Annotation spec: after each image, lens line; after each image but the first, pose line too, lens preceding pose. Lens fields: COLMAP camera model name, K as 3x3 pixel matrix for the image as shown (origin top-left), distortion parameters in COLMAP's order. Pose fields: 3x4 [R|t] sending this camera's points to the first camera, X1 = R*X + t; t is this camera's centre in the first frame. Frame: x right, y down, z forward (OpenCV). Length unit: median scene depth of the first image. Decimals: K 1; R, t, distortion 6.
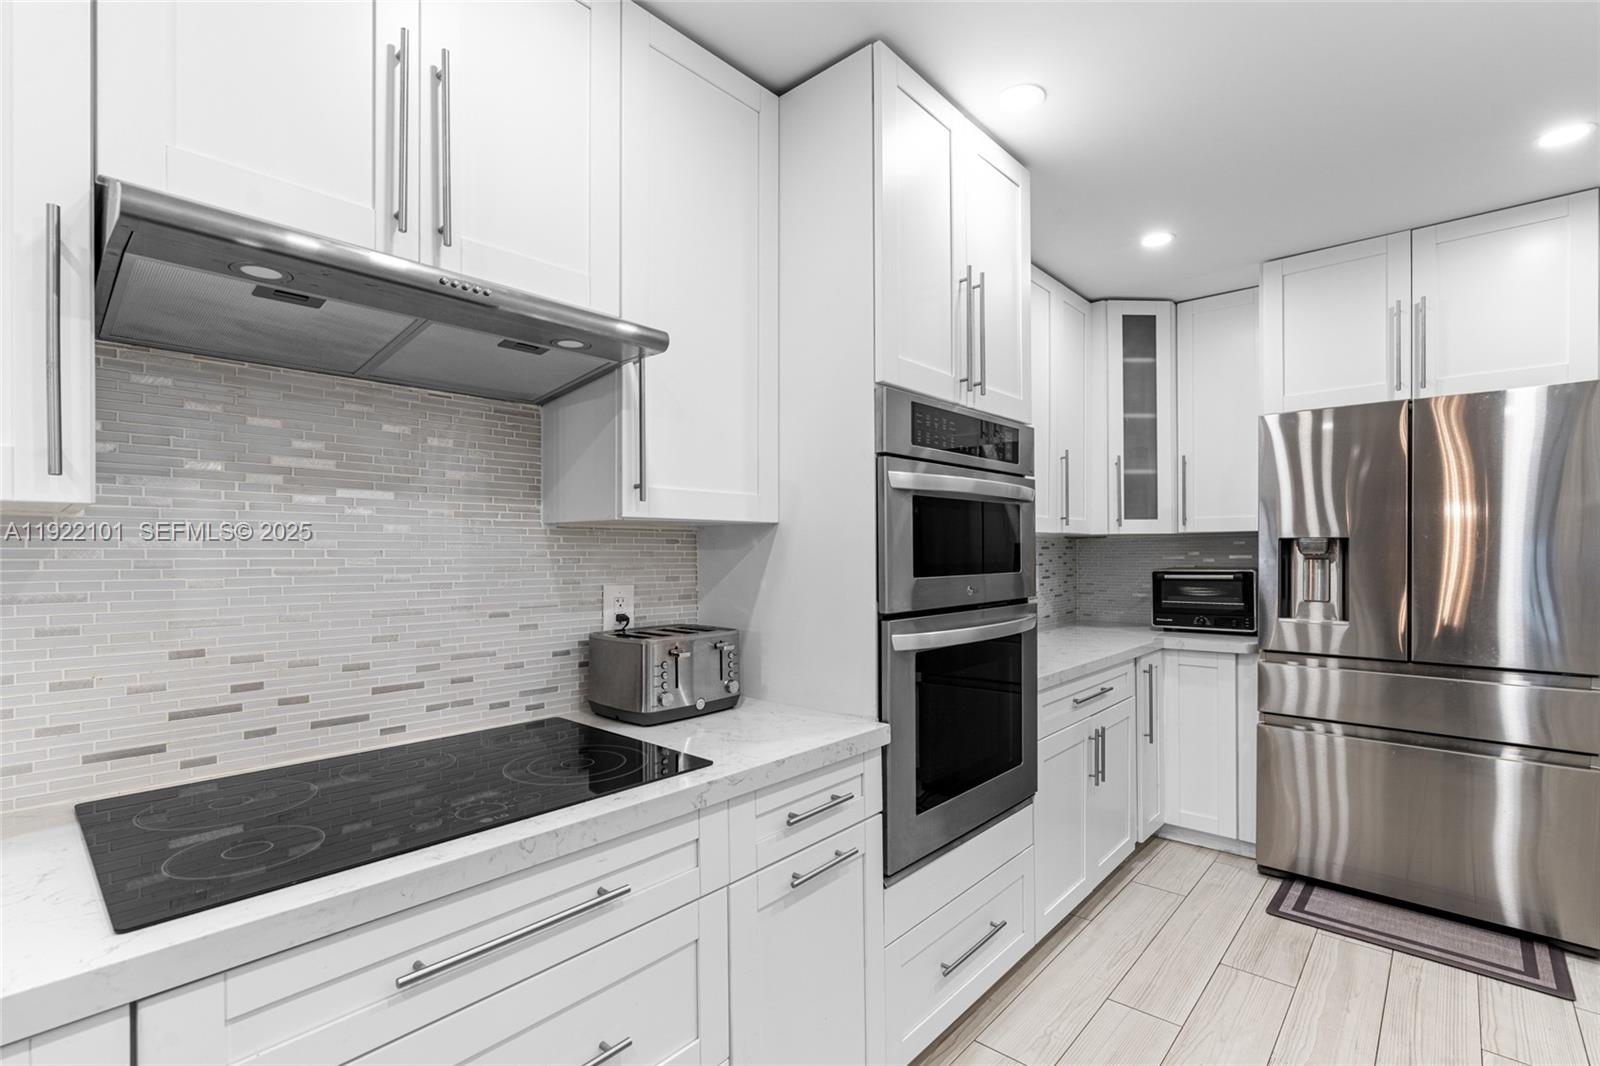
lens RADIAL K [[723.8, 0, 803.8], [0, 723.8, 542.4], [0, 0, 1]] dist [0.000263, 0.000044]
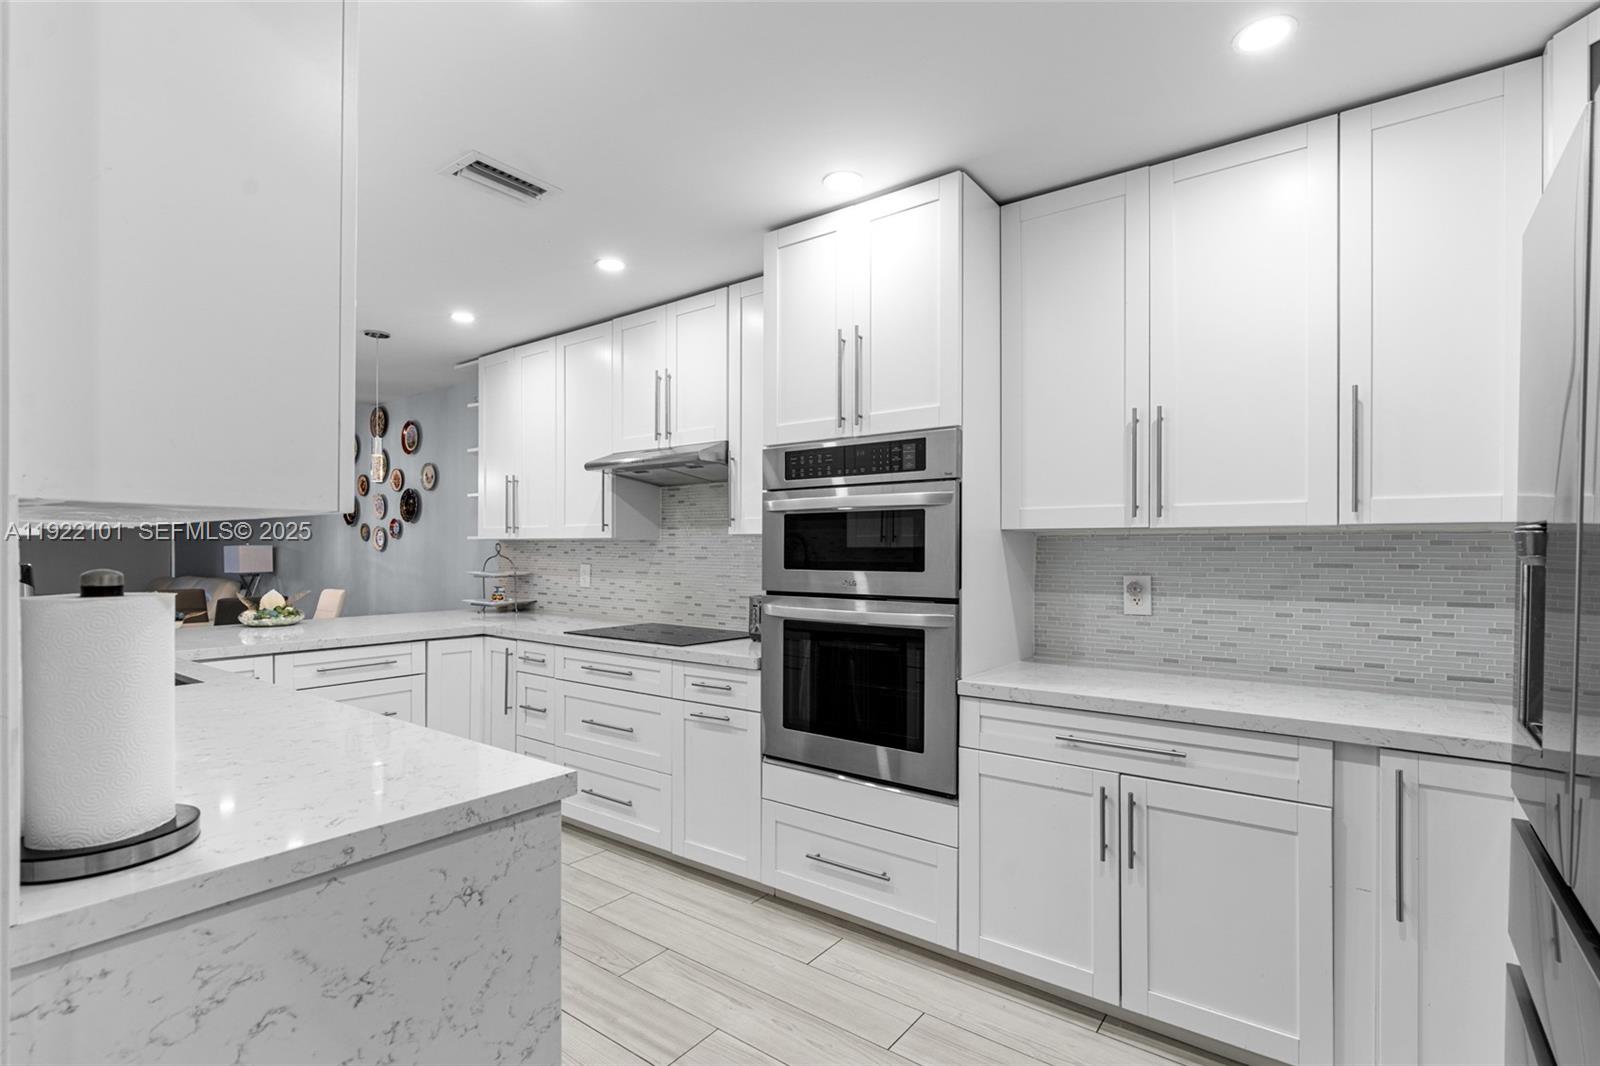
lens RADIAL K [[757.3, 0, 811.5], [0, 757.3, 544.8], [0, 0, 1]] dist [-0.001353, -0.000098]
pose [[0.094084, -0.006062, -0.995546, 1.683410], [-0.000980, 0.999980, -0.006182, 0.008065], [0.995564, 0.001557, 0.094076, 0.889562]]
